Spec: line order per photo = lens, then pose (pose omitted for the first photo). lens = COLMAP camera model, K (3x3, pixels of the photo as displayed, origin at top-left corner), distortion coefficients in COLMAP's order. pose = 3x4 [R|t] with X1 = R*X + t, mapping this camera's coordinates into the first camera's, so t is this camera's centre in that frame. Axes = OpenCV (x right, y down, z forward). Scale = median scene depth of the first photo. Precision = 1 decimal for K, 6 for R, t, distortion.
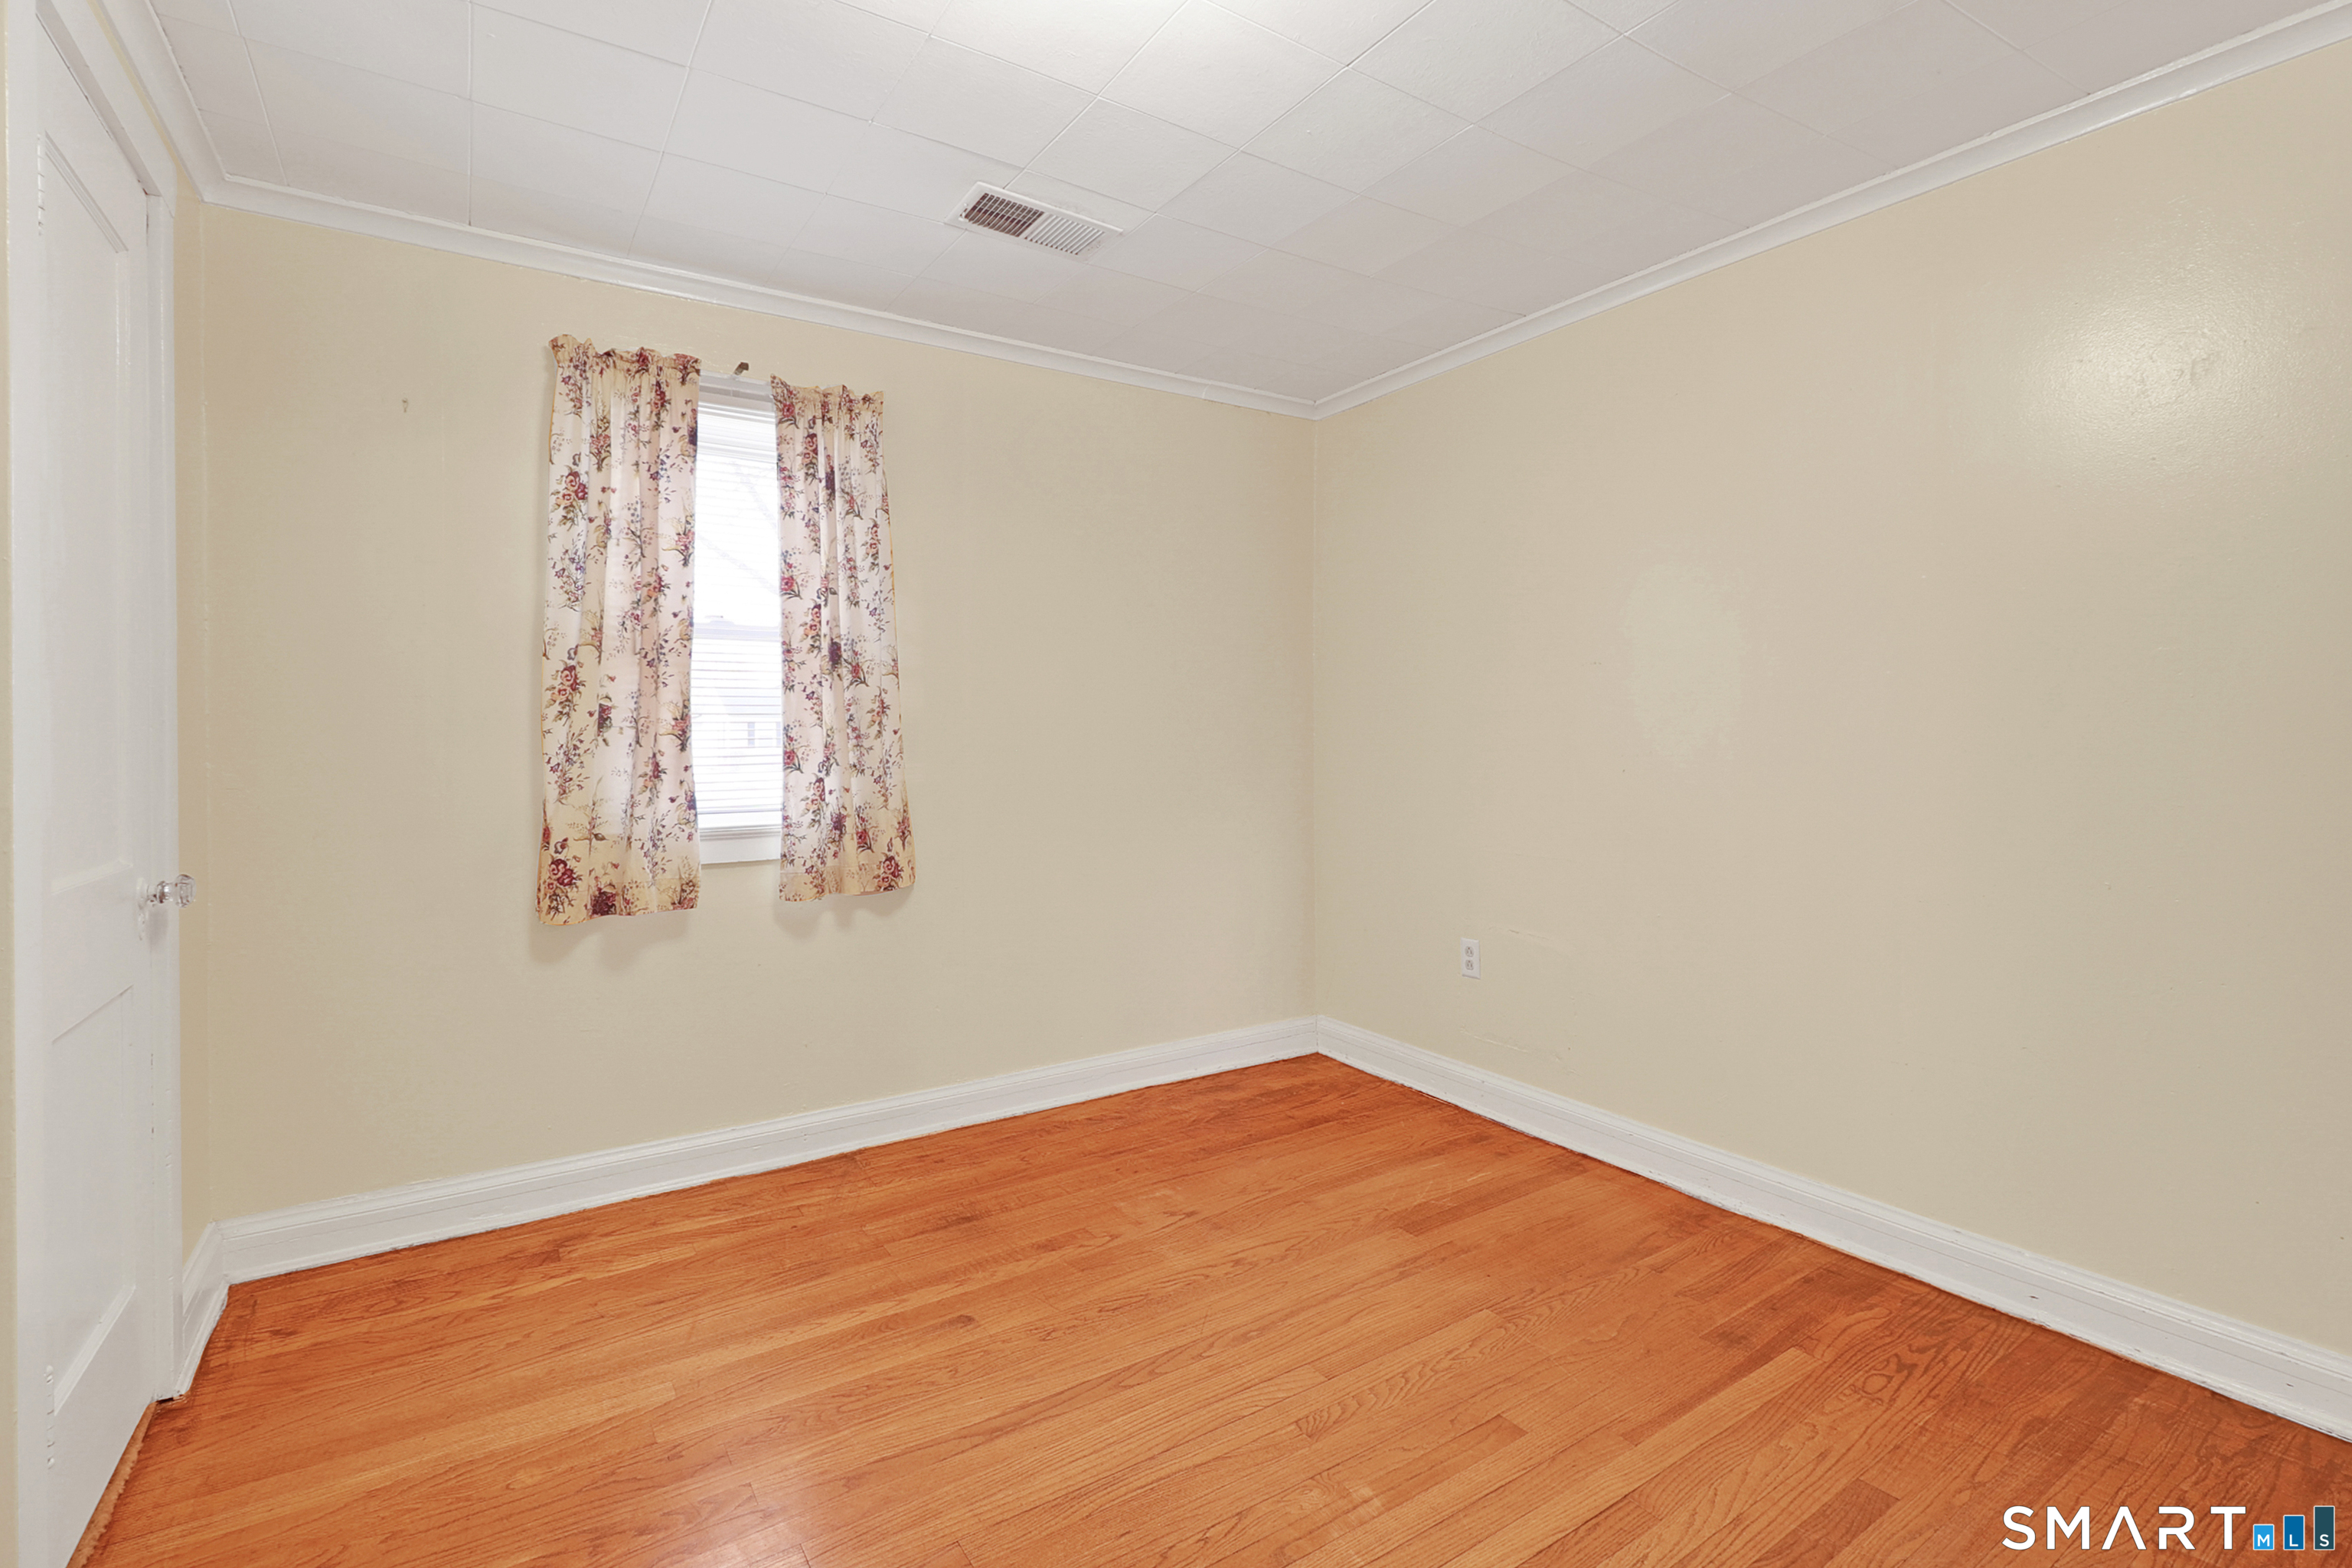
lens RADIAL K [[1093.2, 0, 1179.9], [0, 1093.2, 733.4], [0, 0, 1]] dist [0.007451, -0.003372]
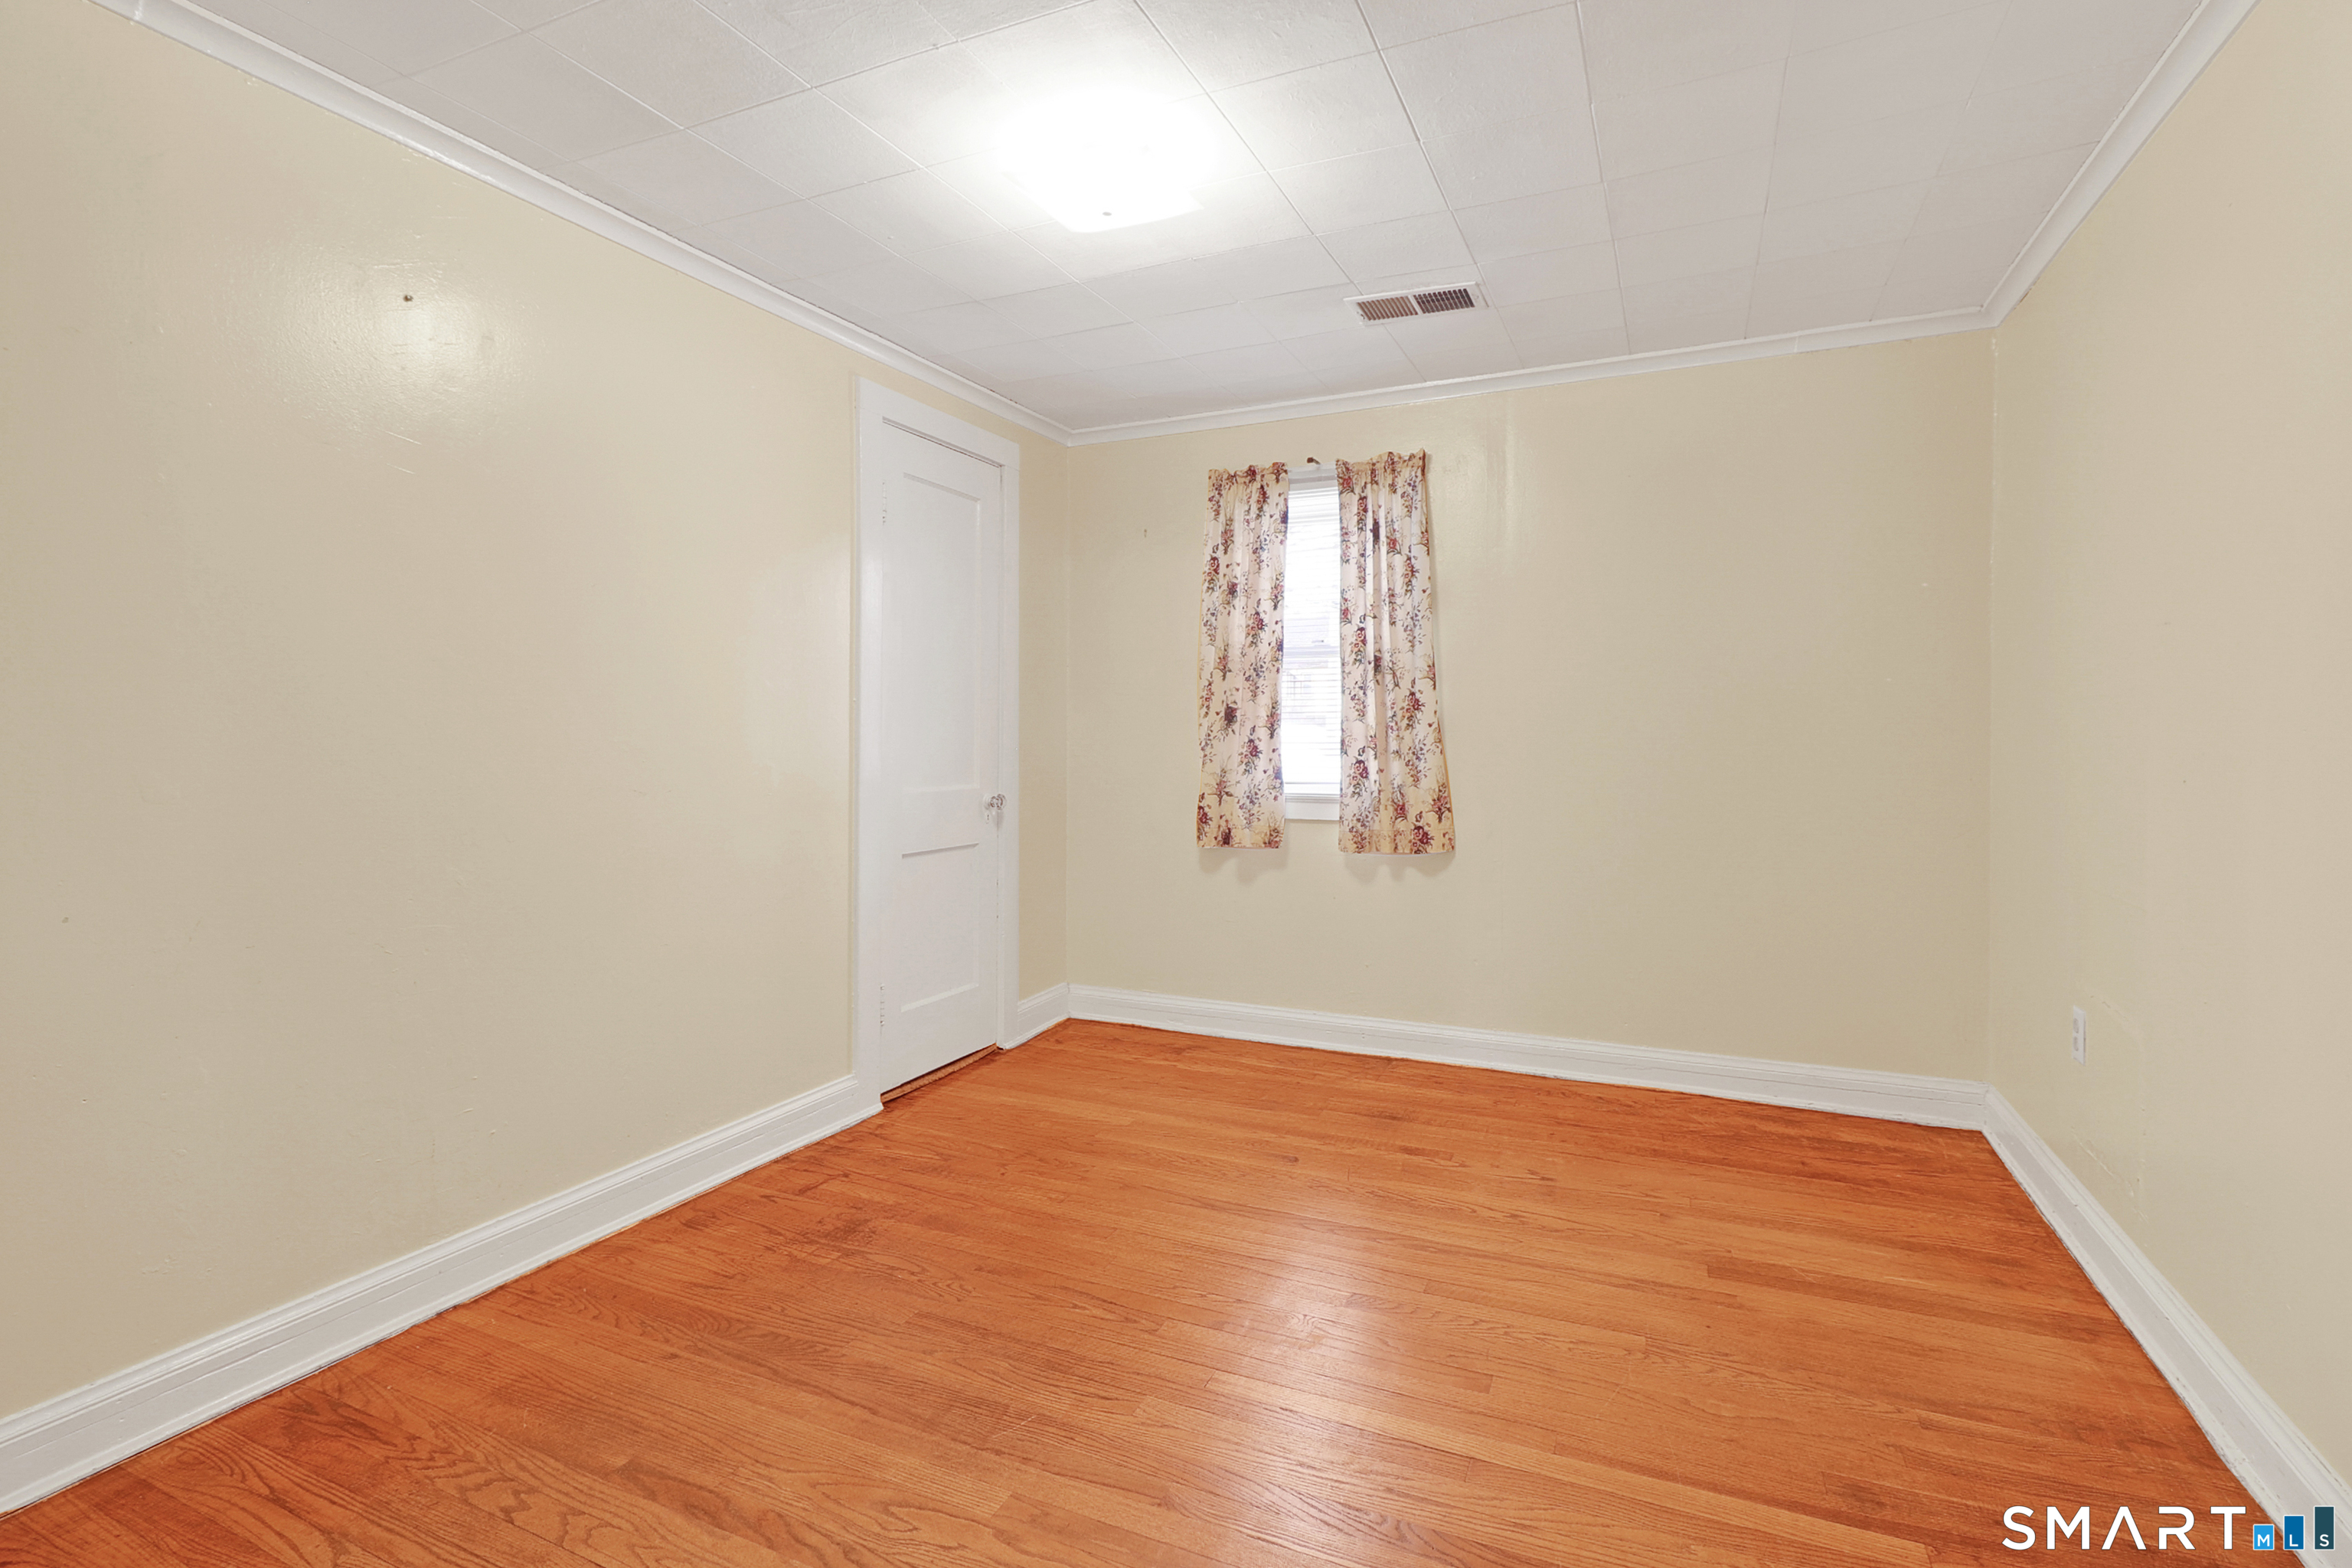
lens RADIAL K [[1093.2, 0, 1179.8], [0, 1093.2, 728.1], [0, 0, 1]] dist [0.007451, -0.003372]
pose [[0.534020, 0.001202, -0.845471, 0.660619], [-0.001524, 0.999999, 0.000459, 0.002002], [0.845470, 0.001044, 0.534022, 0.121881]]
